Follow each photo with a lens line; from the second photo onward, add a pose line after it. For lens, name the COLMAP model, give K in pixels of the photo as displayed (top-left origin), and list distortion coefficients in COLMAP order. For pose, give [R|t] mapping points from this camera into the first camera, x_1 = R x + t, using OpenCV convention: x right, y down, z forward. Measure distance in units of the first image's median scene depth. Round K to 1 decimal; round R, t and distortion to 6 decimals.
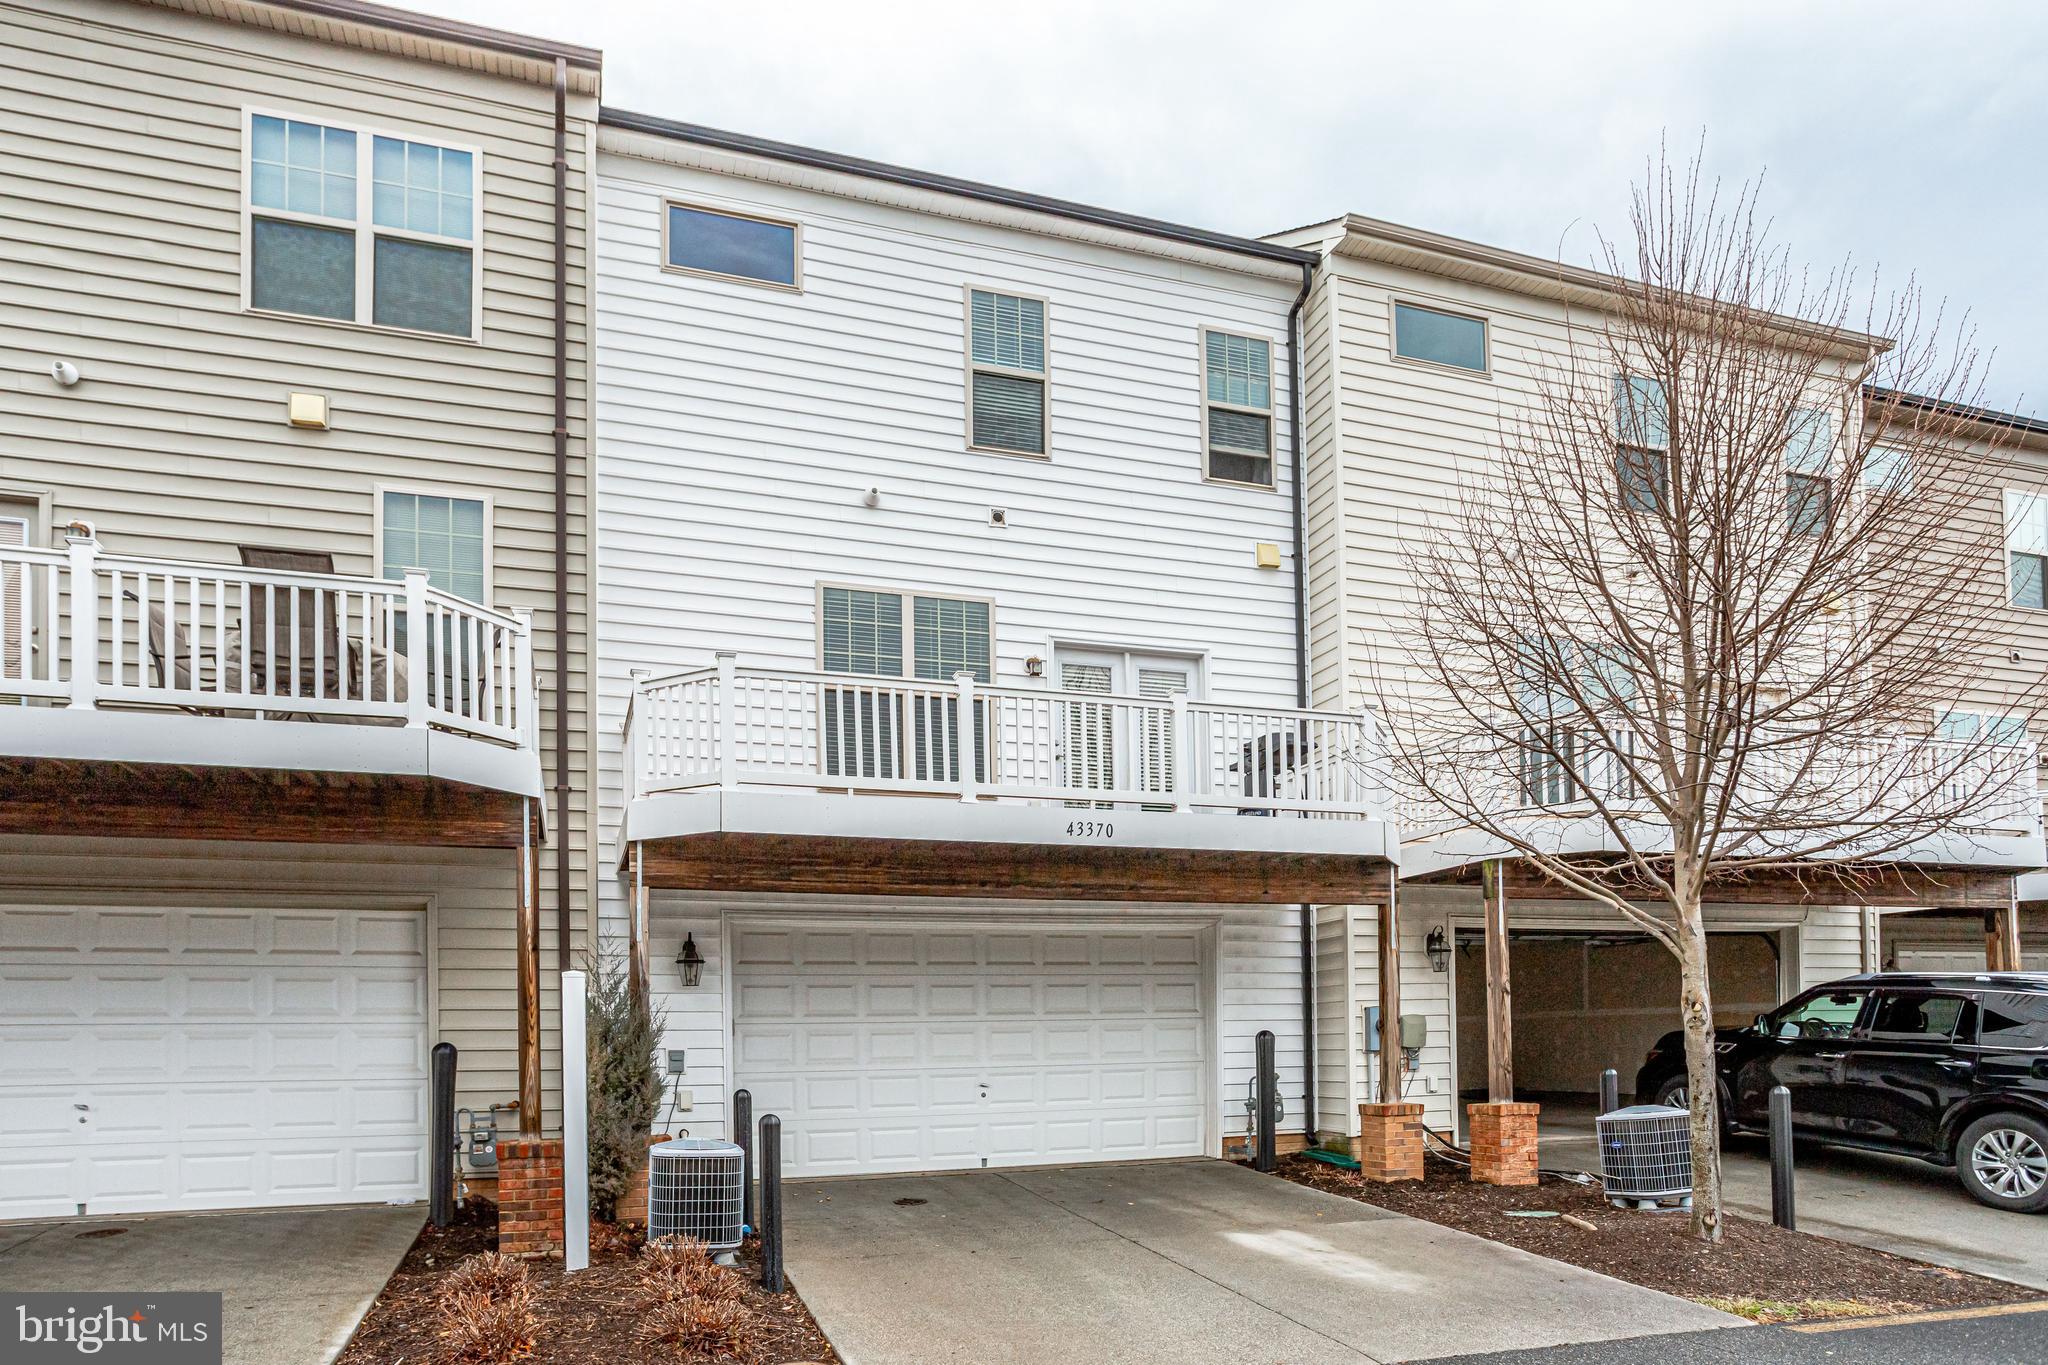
lens RADIAL K [[1191.3, 0, 1020.4], [0, 1191.3, 920.3], [0, 0, 1]] dist [-0.006207, 0.003091]
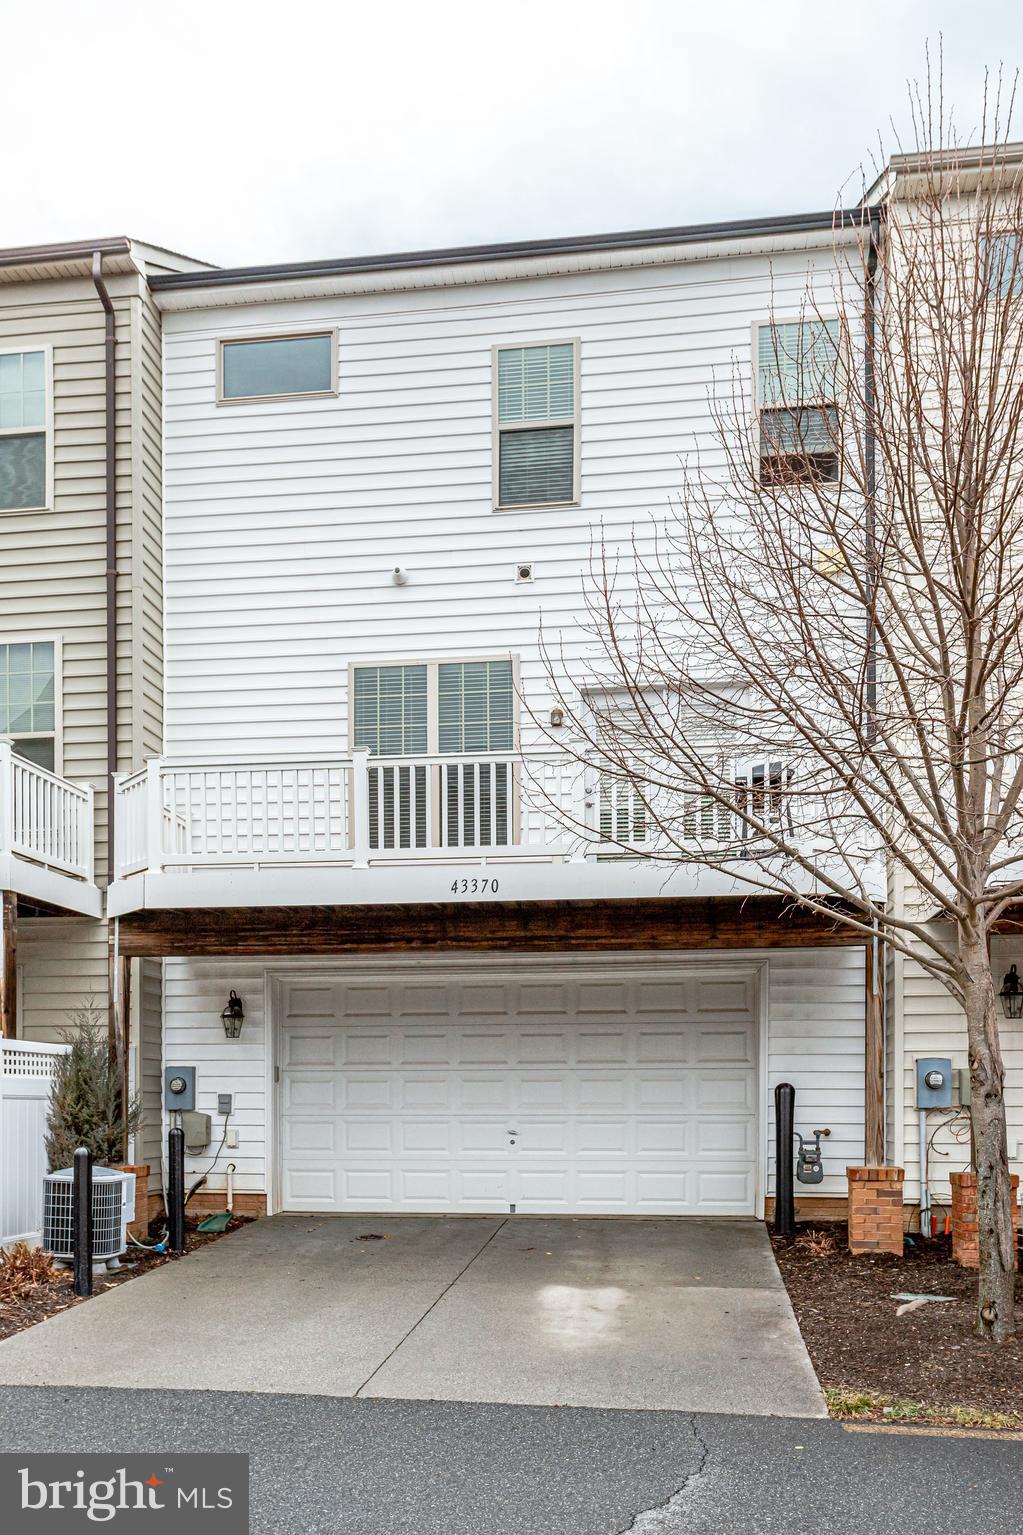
lens RADIAL K [[1270.2, 0, 511.3], [0, 1270.2, 952.0], [0, 0, 1]] dist [0.049792, -0.001112]
pose [[0.901088, -0.031870, -0.432464, 0.471571], [0.029899, 0.999488, -0.011358, -0.004600], [0.432604, -0.002695, 0.901580, 0.016506]]
